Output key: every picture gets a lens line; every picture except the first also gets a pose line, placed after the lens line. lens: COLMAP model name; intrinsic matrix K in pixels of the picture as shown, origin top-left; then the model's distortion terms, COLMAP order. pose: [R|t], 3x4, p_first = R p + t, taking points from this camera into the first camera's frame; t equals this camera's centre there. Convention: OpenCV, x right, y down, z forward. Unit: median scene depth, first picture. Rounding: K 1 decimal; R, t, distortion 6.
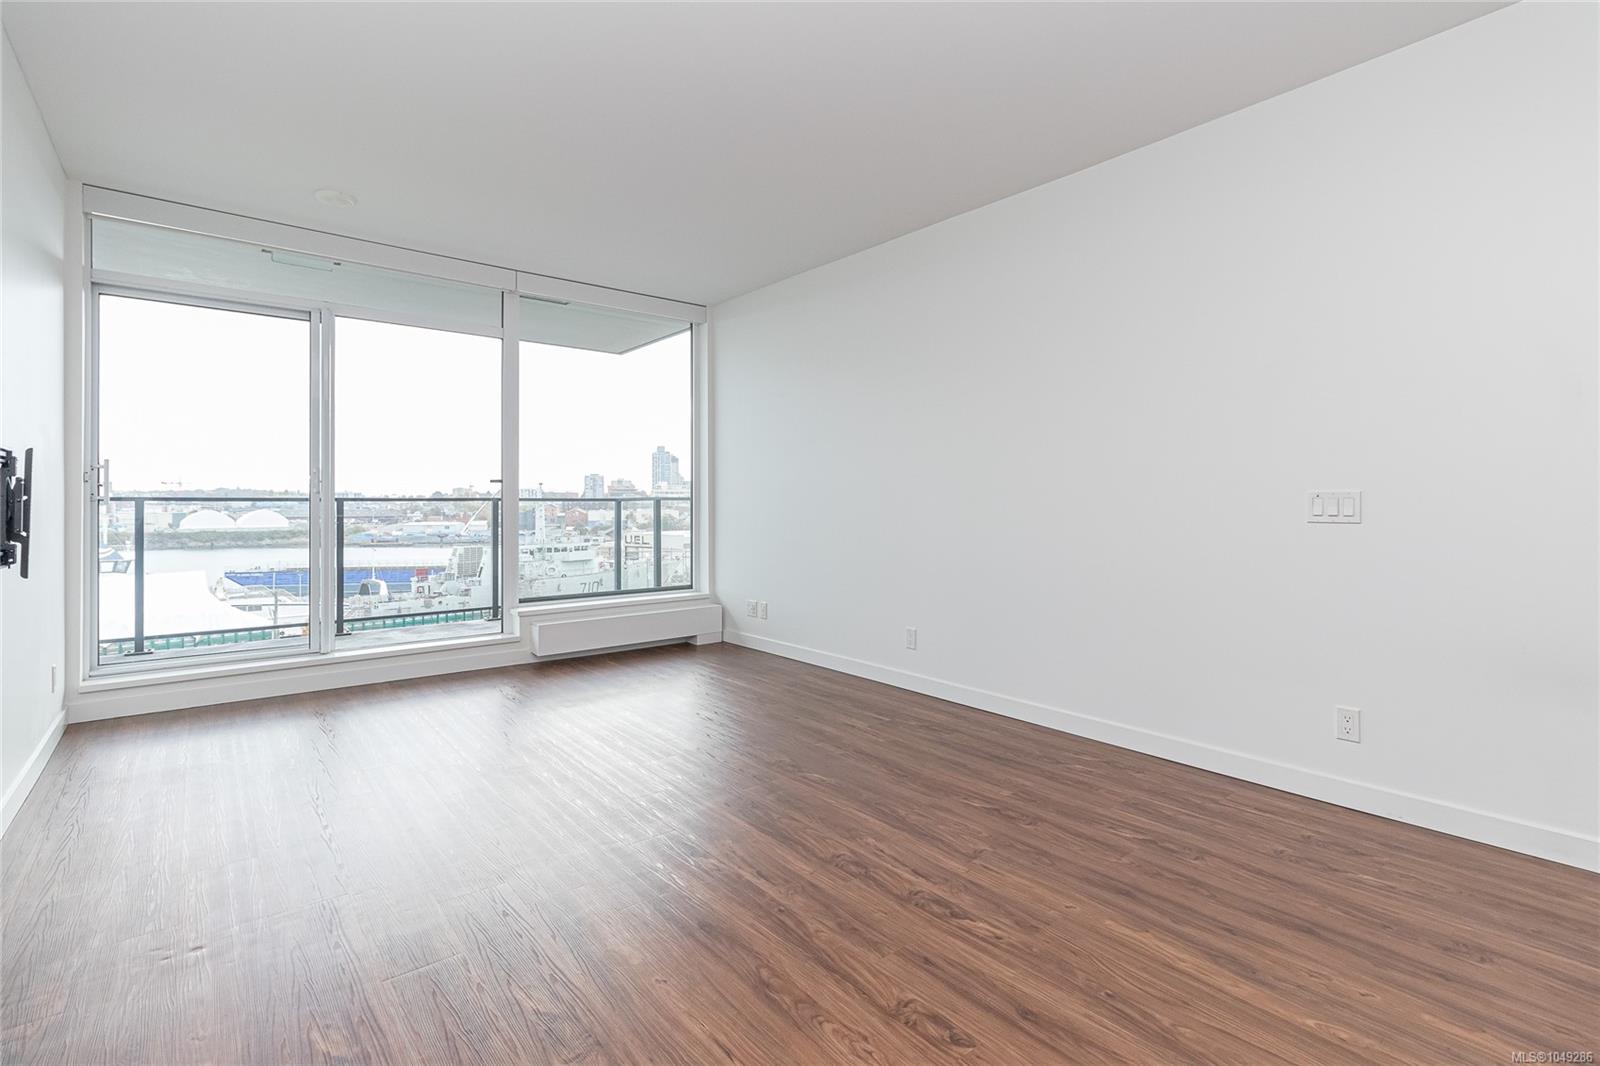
lens RADIAL K [[766.3, 0, 825.4], [0, 766.3, 494.1], [0, 0, 1]] dist [-0.000316, 0.001130]
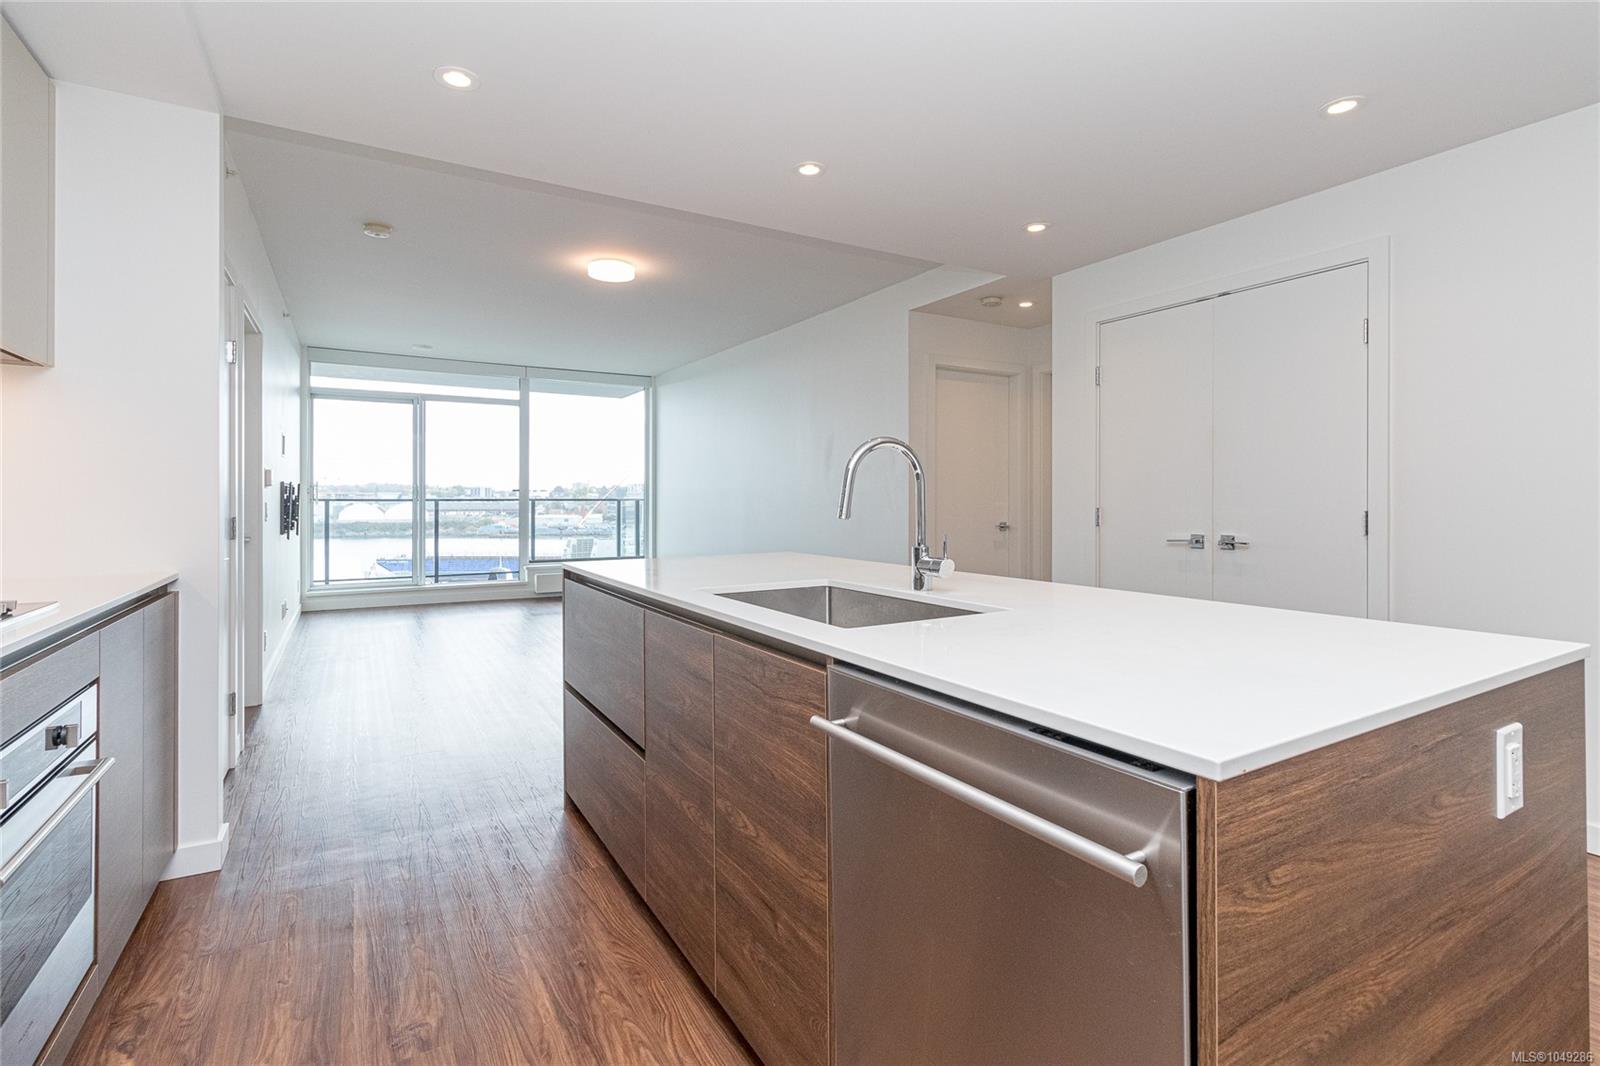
lens RADIAL K [[766.3, 0, 794.7], [0, 766.3, 496.4], [0, 0, 1]] dist [-0.000316, 0.001130]
pose [[0.986582, 0.001626, -0.163261, 0.484828], [0.000006, 0.999950, 0.009993, -0.020871], [0.163269, -0.009859, 0.986532, -0.604201]]
